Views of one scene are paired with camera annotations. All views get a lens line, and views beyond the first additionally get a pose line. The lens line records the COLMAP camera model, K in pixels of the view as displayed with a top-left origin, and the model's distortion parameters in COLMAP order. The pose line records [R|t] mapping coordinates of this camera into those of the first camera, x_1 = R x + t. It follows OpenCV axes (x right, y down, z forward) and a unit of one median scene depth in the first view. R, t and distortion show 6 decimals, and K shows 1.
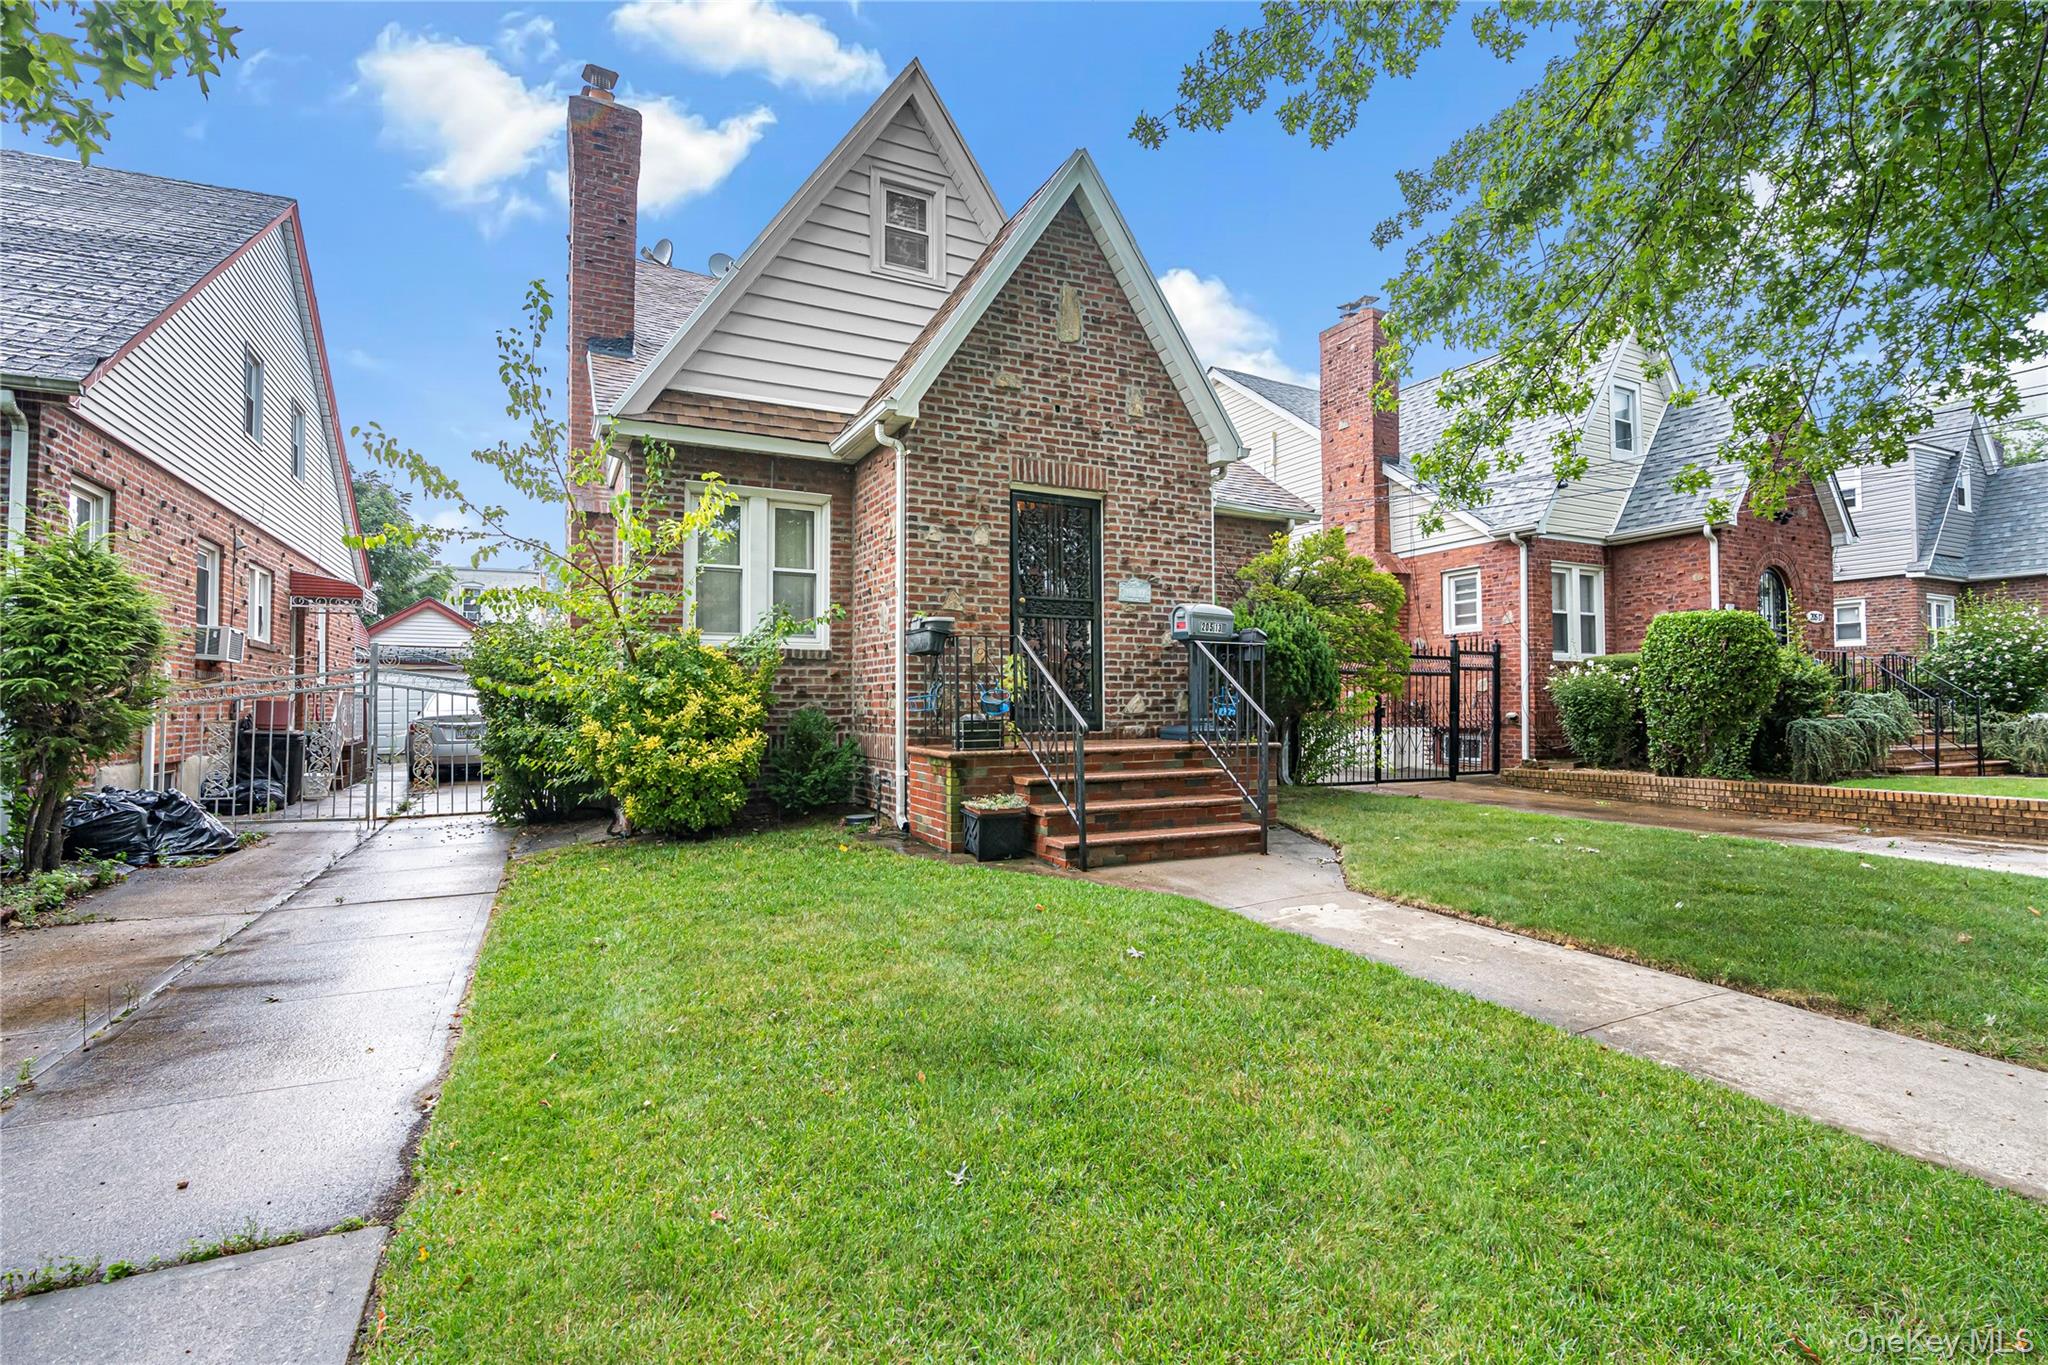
lens RADIAL K [[951.2, 0, 1024.0], [0, 951.2, 682.5], [0, 0, 1]] dist [-0.002149, 0.000073]
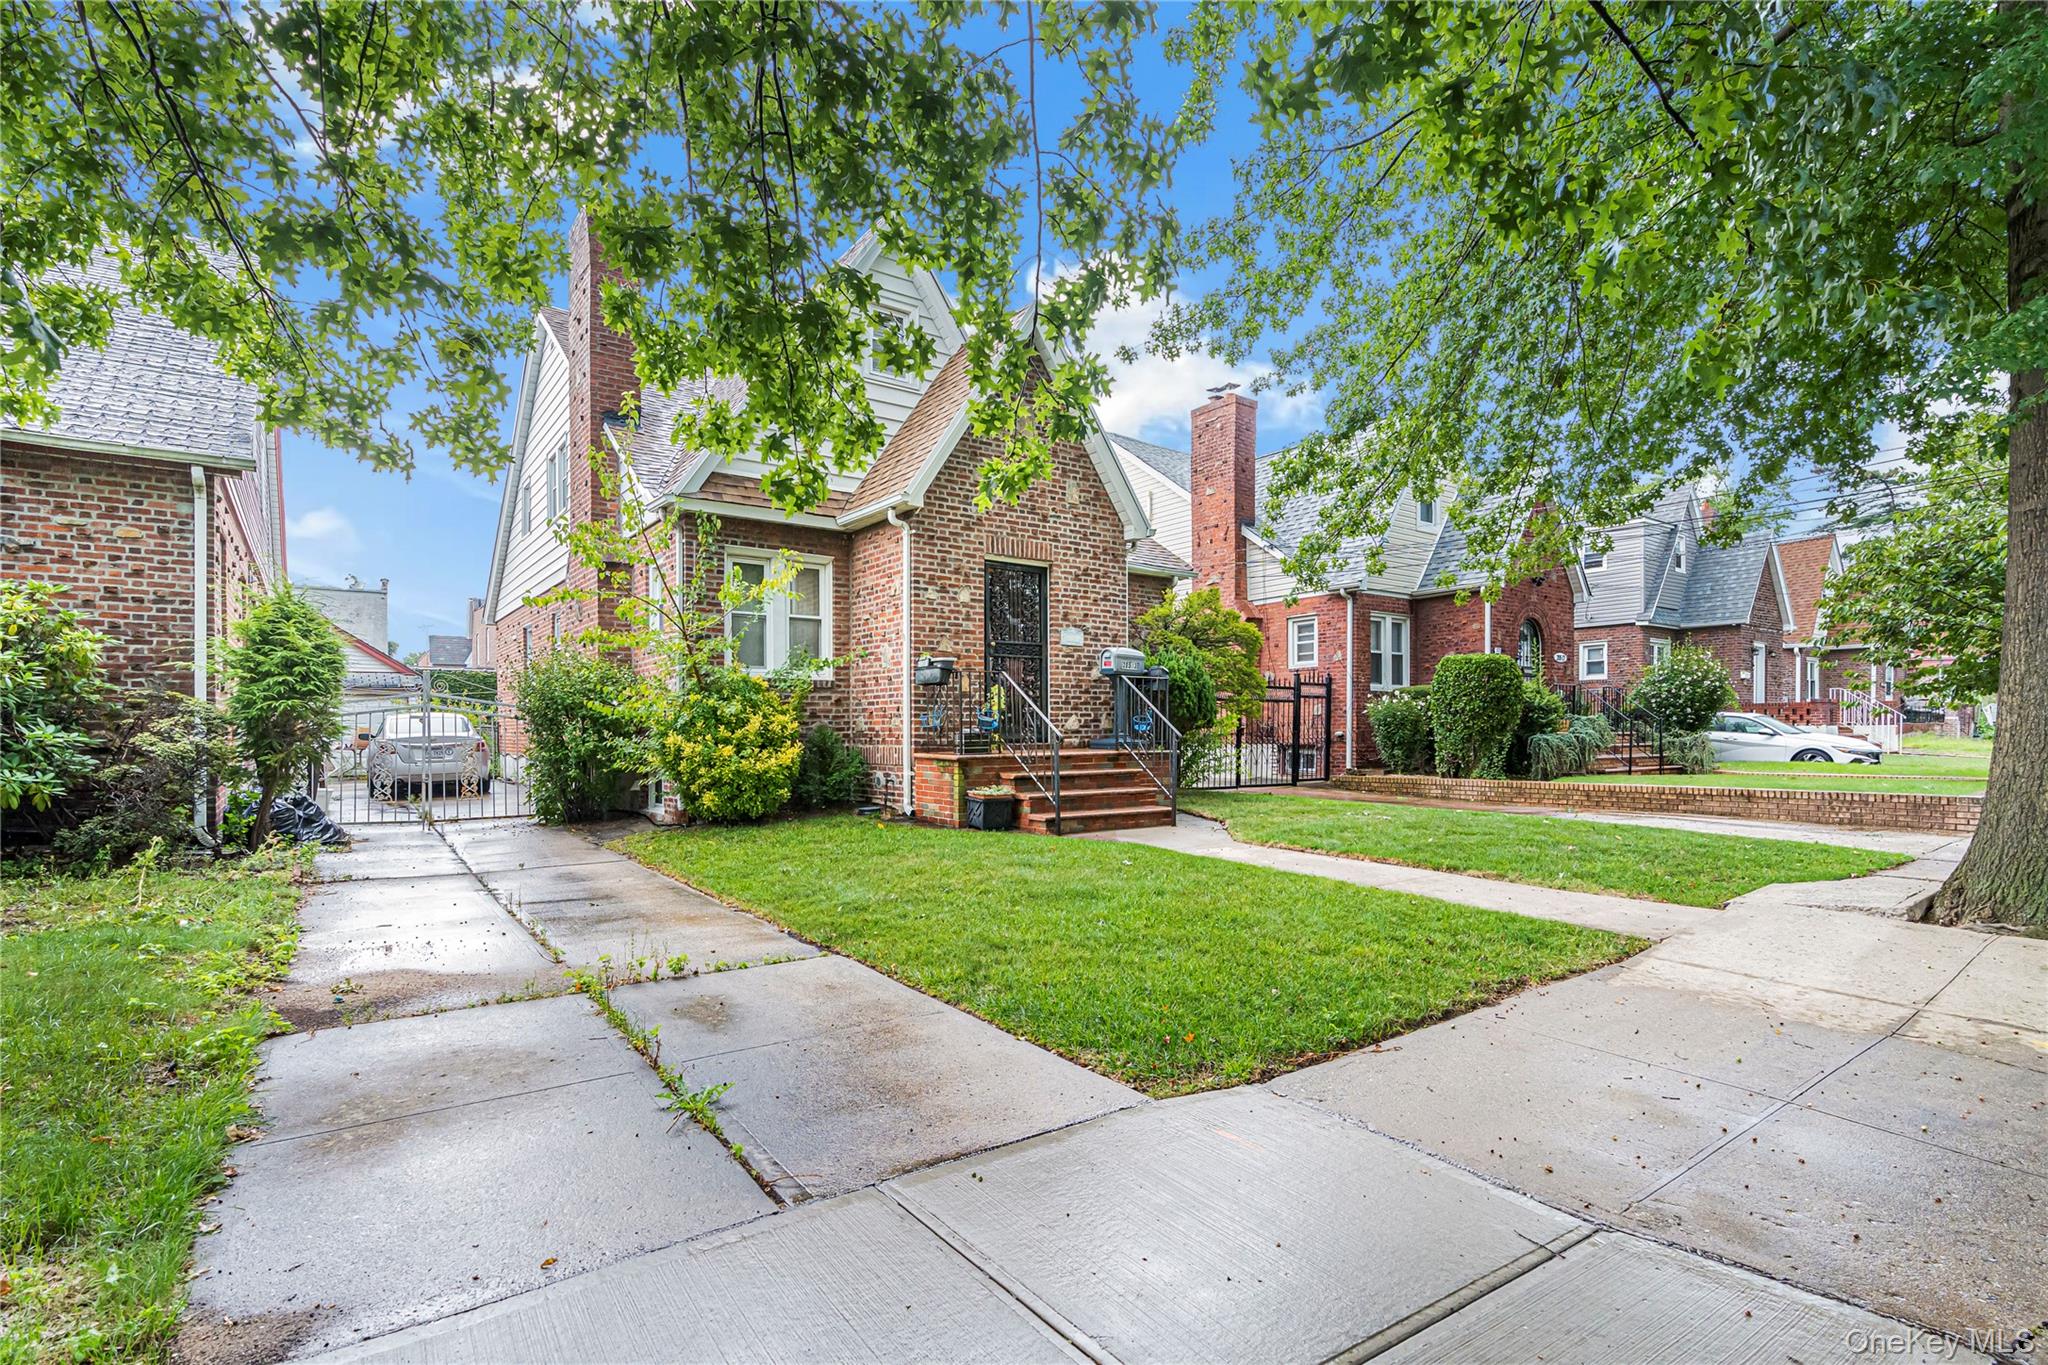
lens RADIAL K [[955.2, 0, 1019.3], [0, 955.2, 750.1], [0, 0, 1]] dist [0.003061, 0.000158]
pose [[0.988848, -0.004993, 0.148847, -0.152034], [-0.001339, 0.999099, 0.042412, 0.004497], [-0.148924, -0.042138, 0.987950, -0.303011]]
